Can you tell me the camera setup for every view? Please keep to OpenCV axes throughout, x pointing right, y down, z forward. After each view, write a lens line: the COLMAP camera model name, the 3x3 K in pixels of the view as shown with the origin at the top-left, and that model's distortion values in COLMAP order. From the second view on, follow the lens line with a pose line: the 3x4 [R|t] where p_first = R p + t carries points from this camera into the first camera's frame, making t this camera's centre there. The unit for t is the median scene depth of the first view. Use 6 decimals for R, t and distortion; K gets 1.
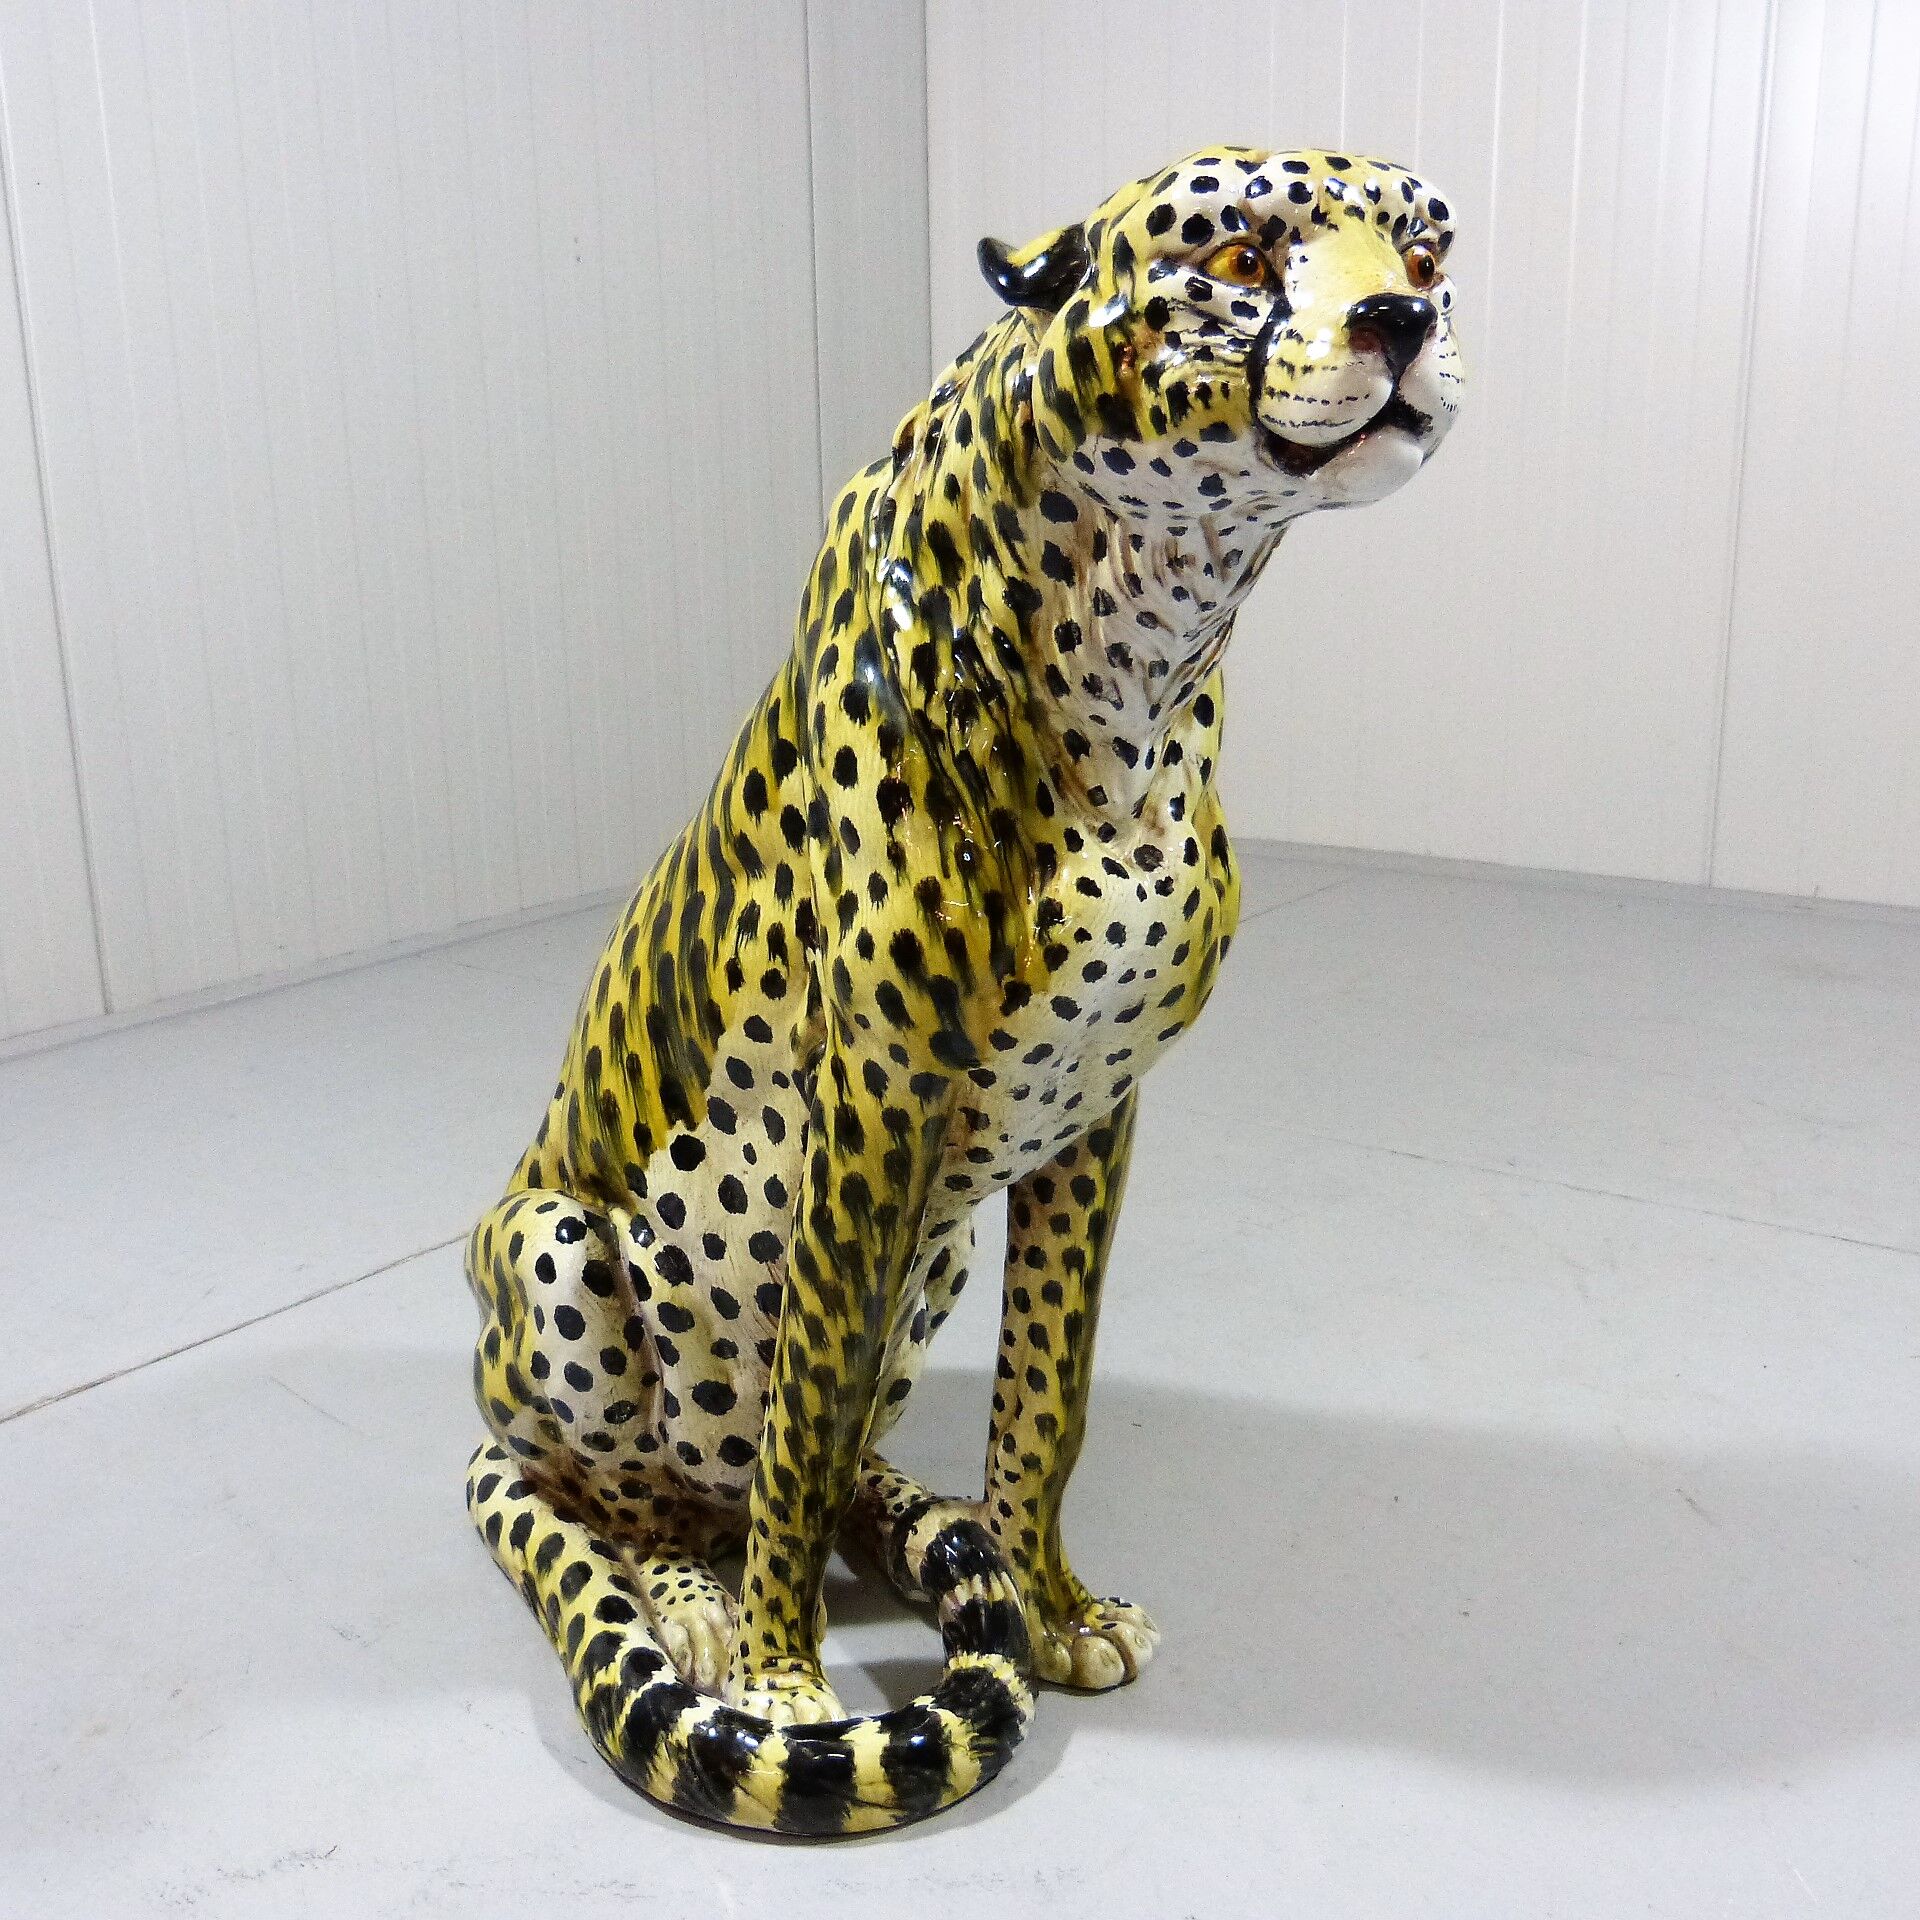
lens RADIAL K [[1916.5, 0, 867.0], [0, 1916.5, 955.2], [0, 0, 1]] dist [-0.046885, 0.036755]
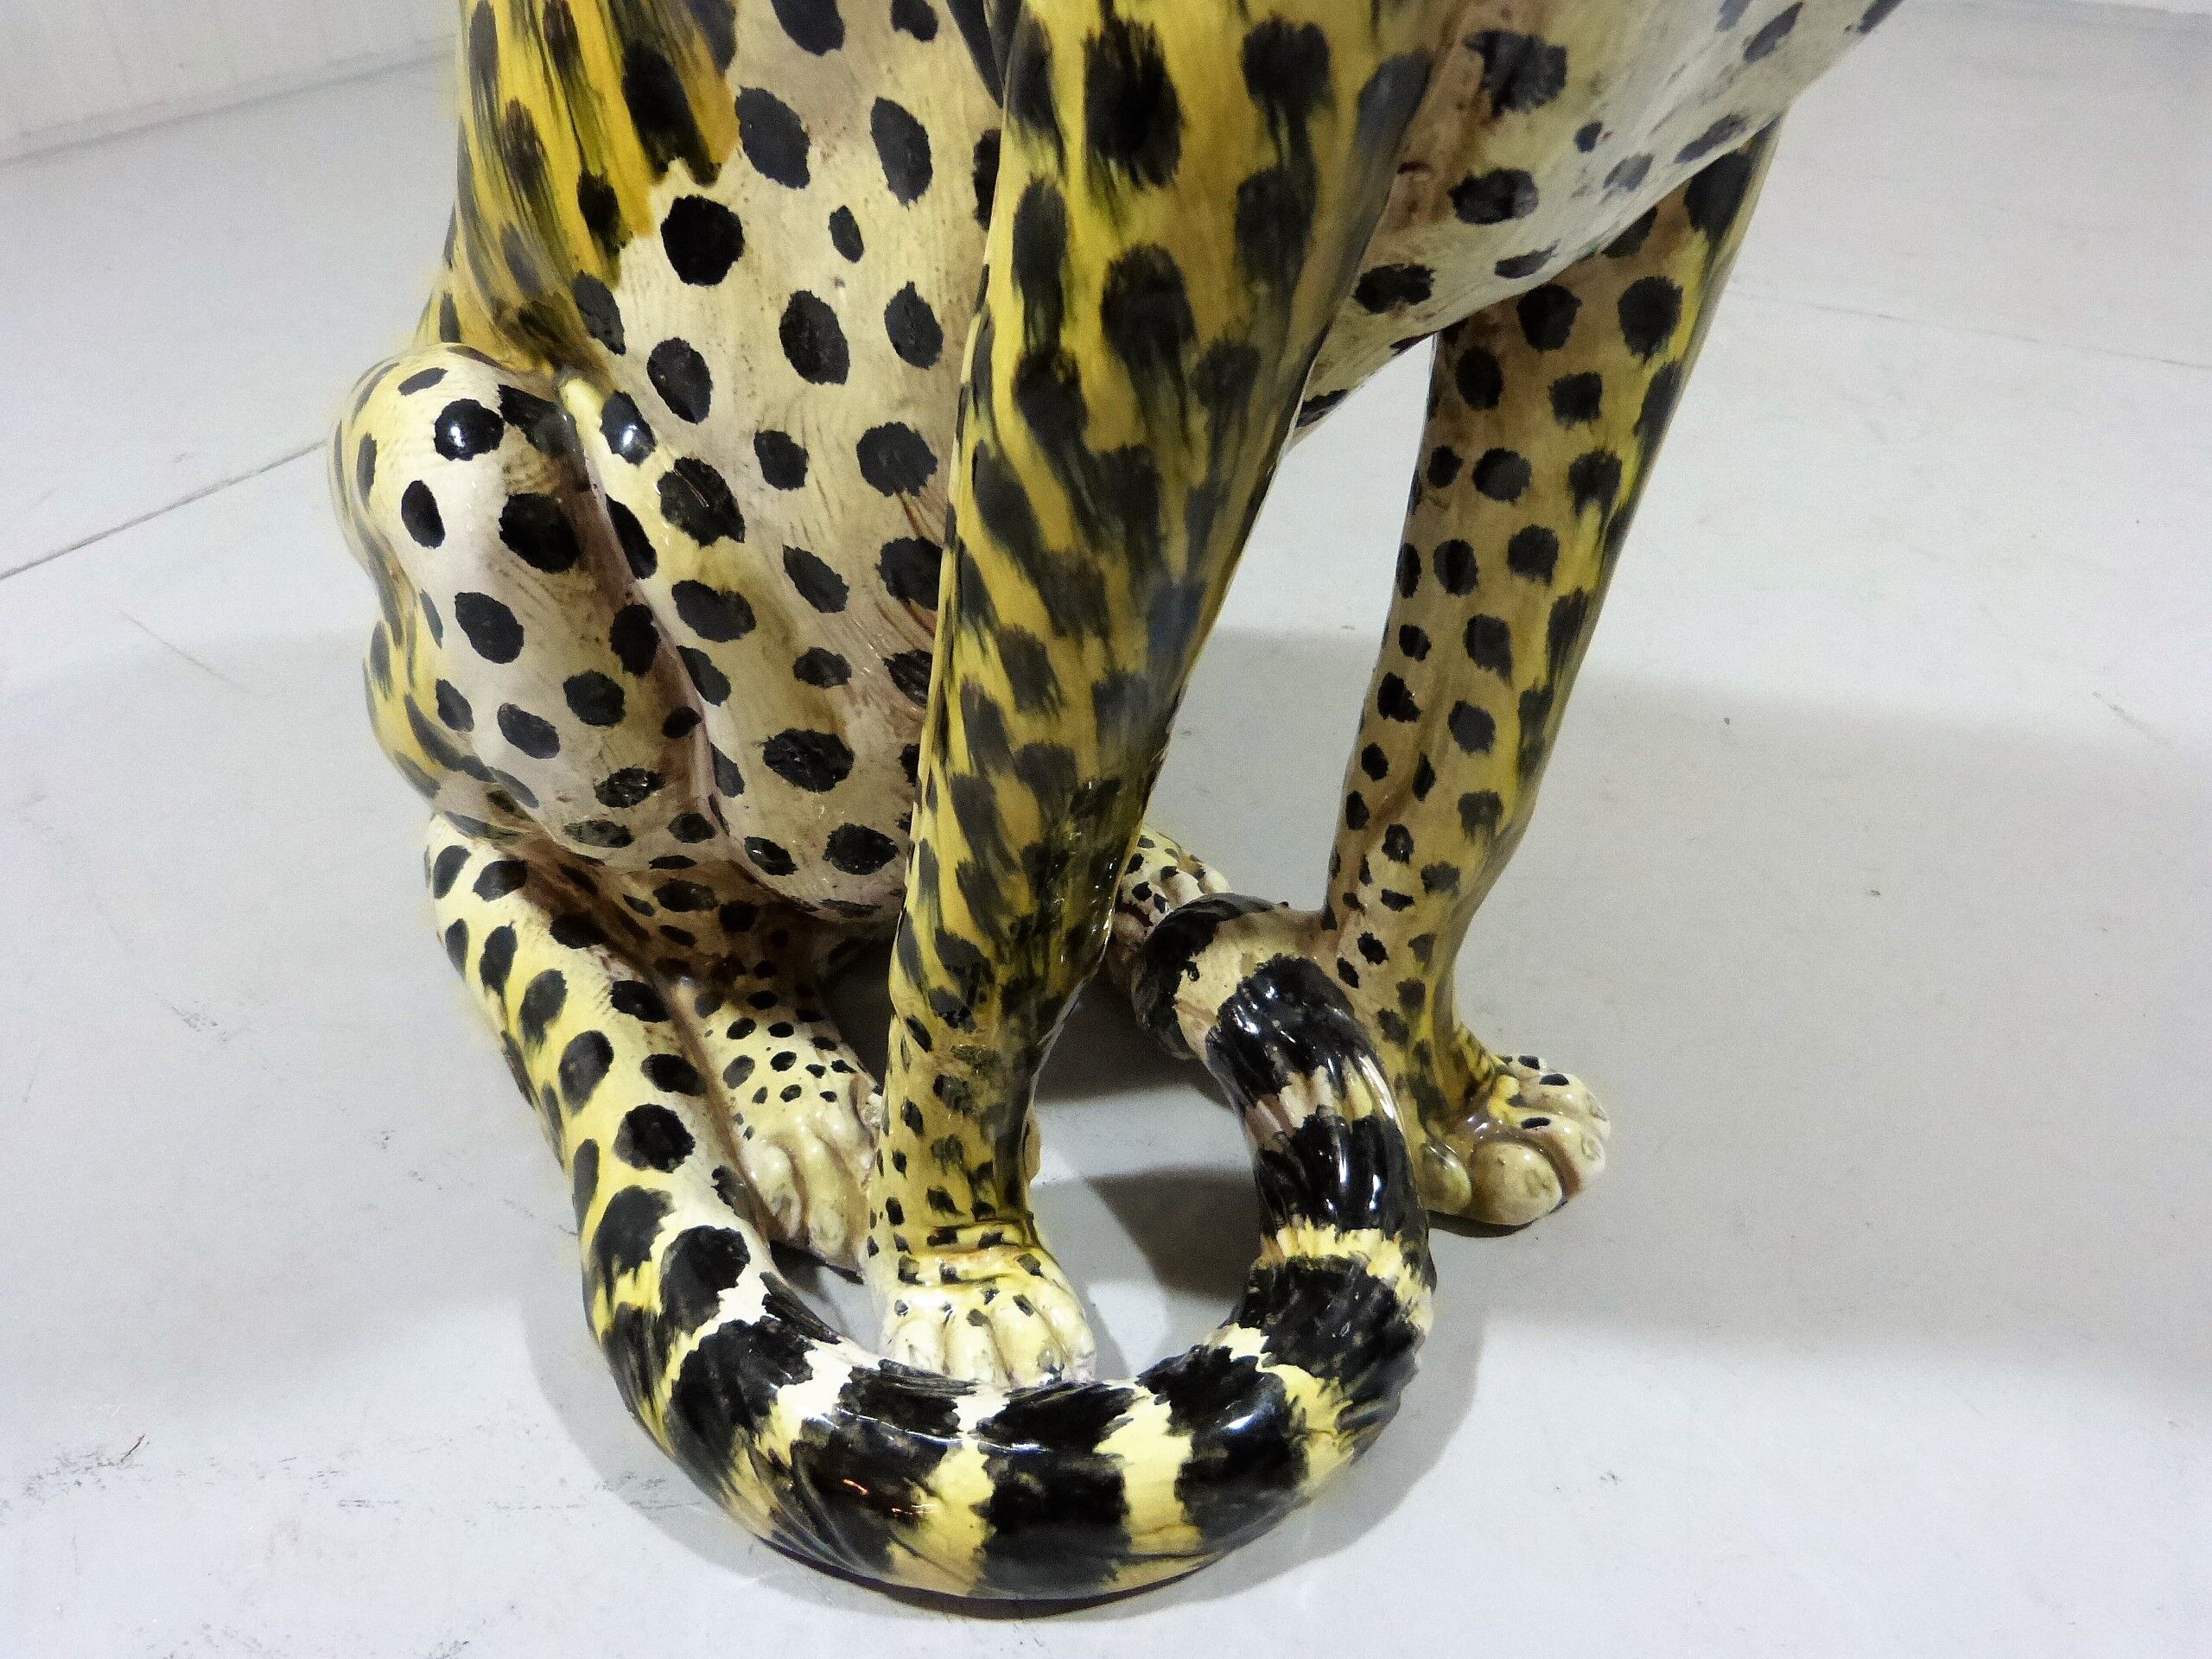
lens RADIAL K [[1660.6, 0, 1103.6], [0, 1660.6, 834.2], [0, 0, 1]] dist [-0.037922, 0.003553]
pose [[0.997530, -0.030293, 0.063371, -0.035486], [0.003927, 0.924861, 0.380285, 0.096879], [-0.070129, -0.379097, 0.922696, 0.678405]]
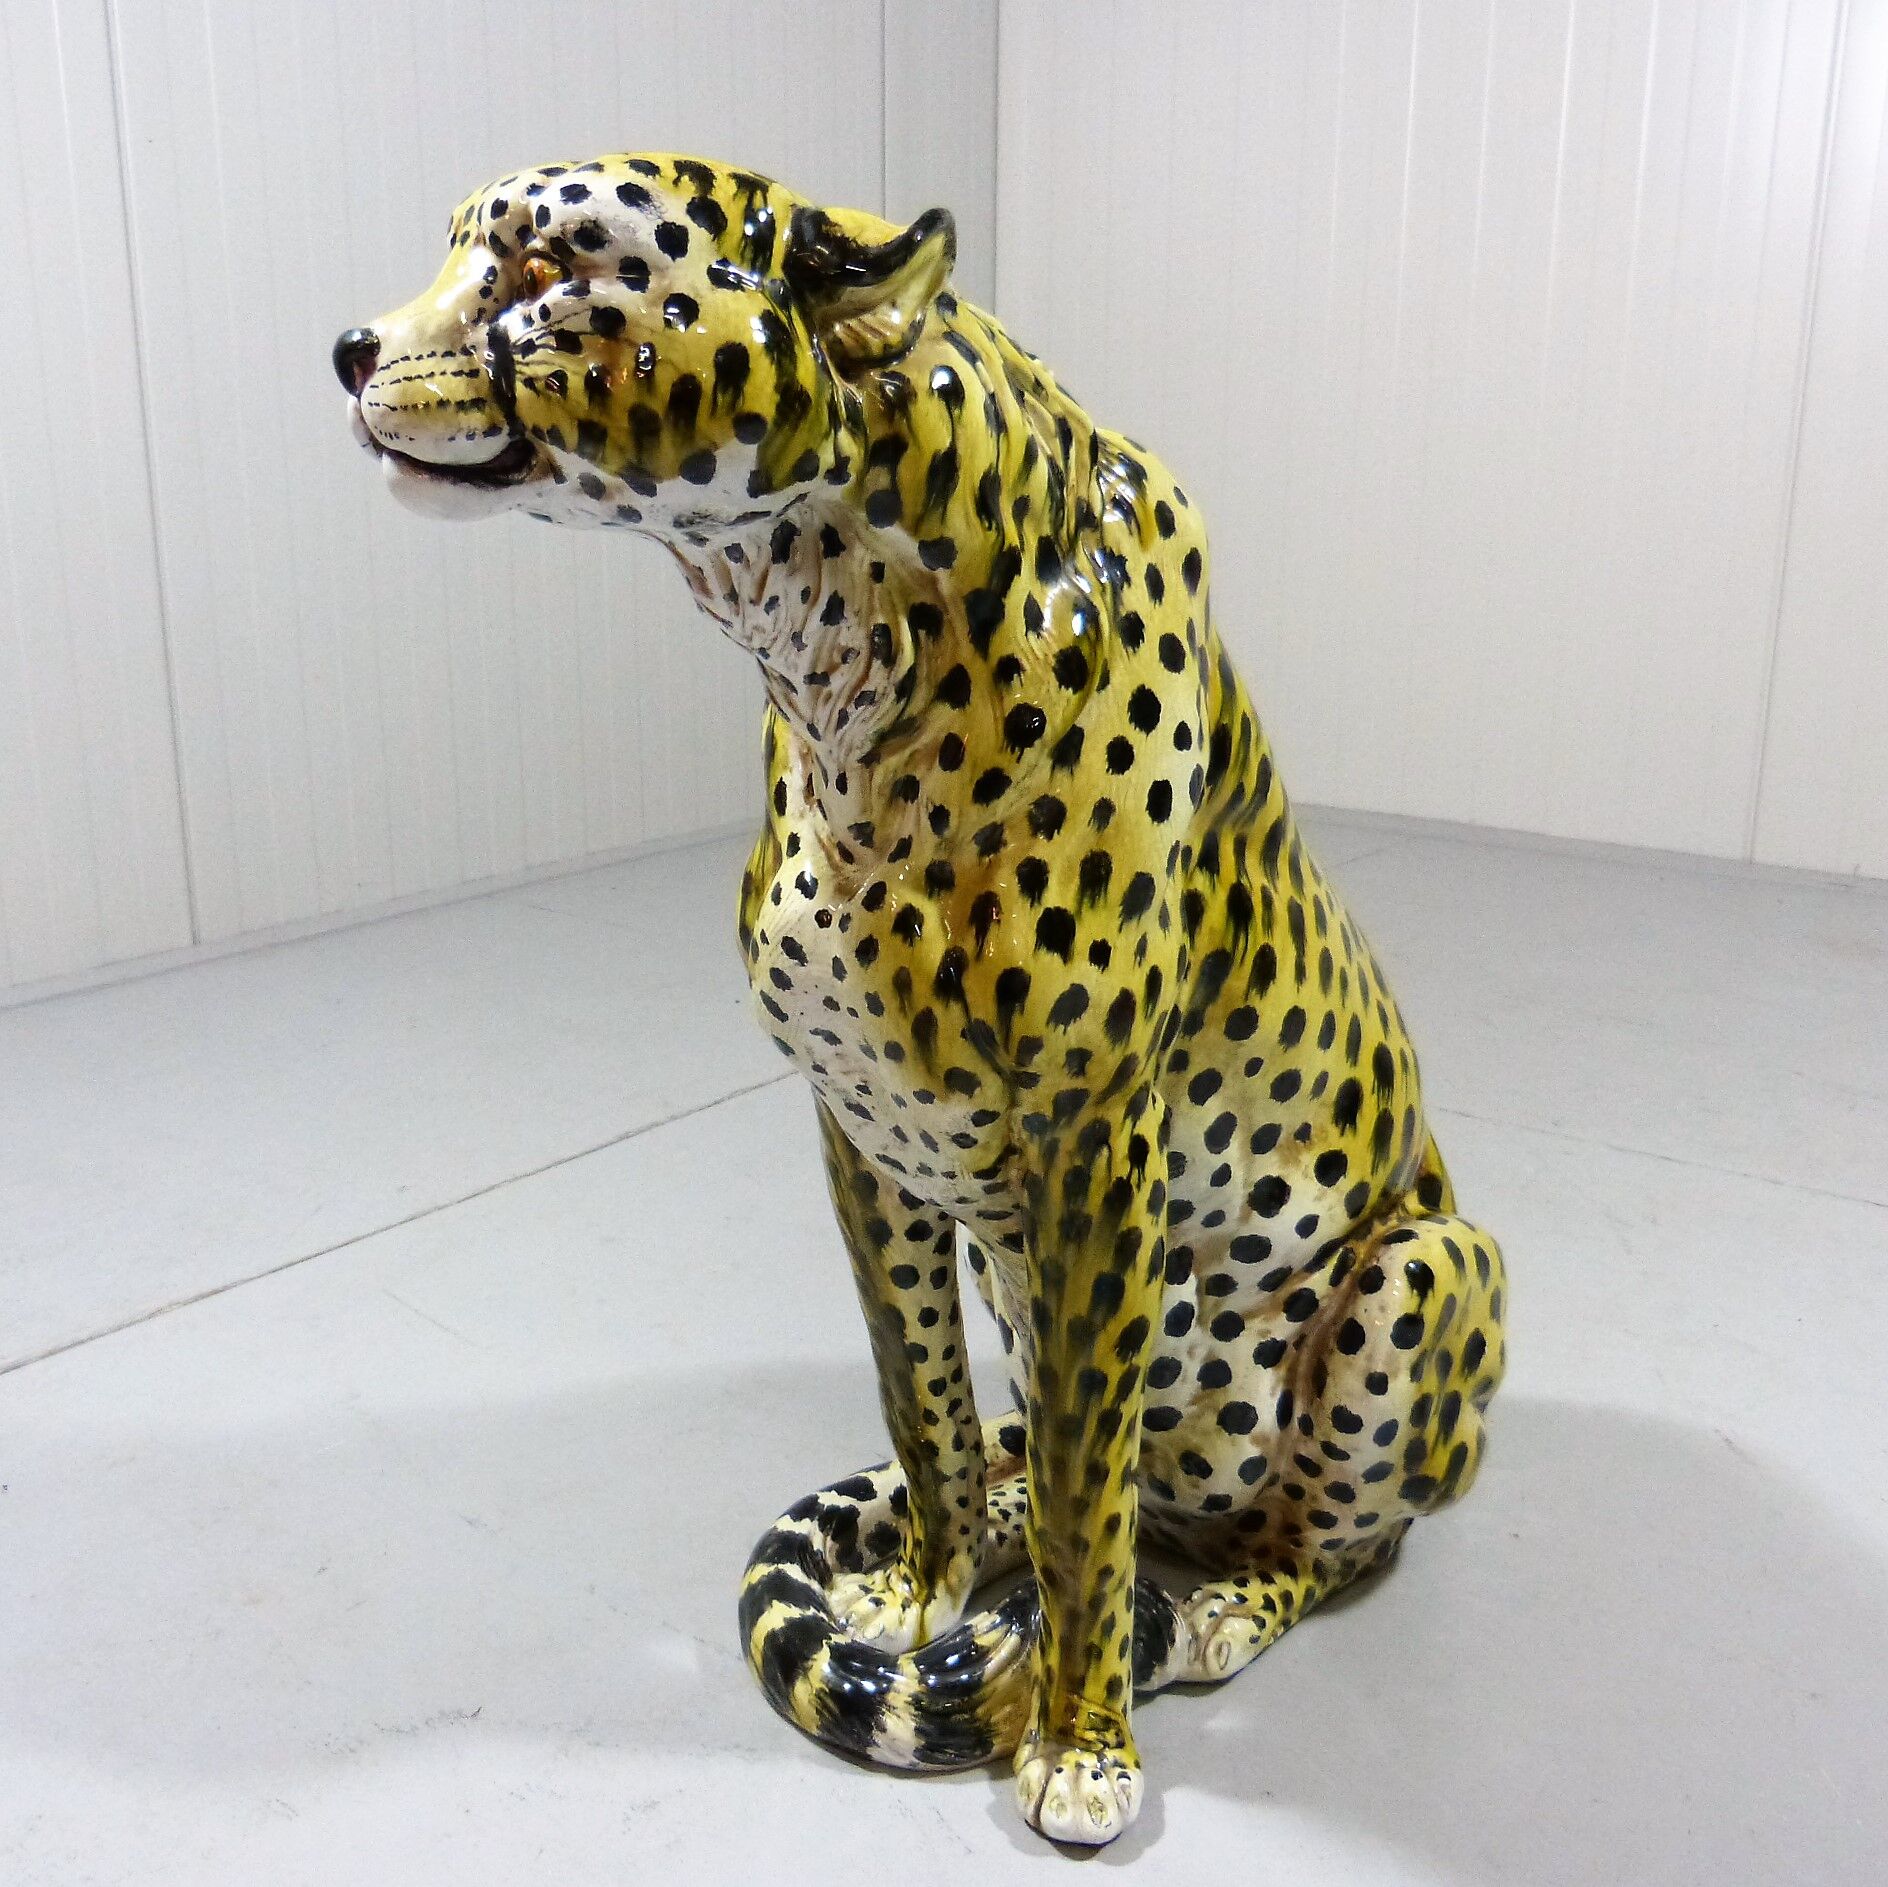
lens RADIAL K [[1912.2, 0, 859.2], [0, 1912.2, 945.4], [0, 0, 1]] dist [-0.036505, 0.006390]
pose [[0.212188, 0.275059, -0.937720, 0.966099], [-0.228960, 0.946854, 0.225929, -0.221804], [0.950028, 0.166761, 0.263889, 0.711197]]
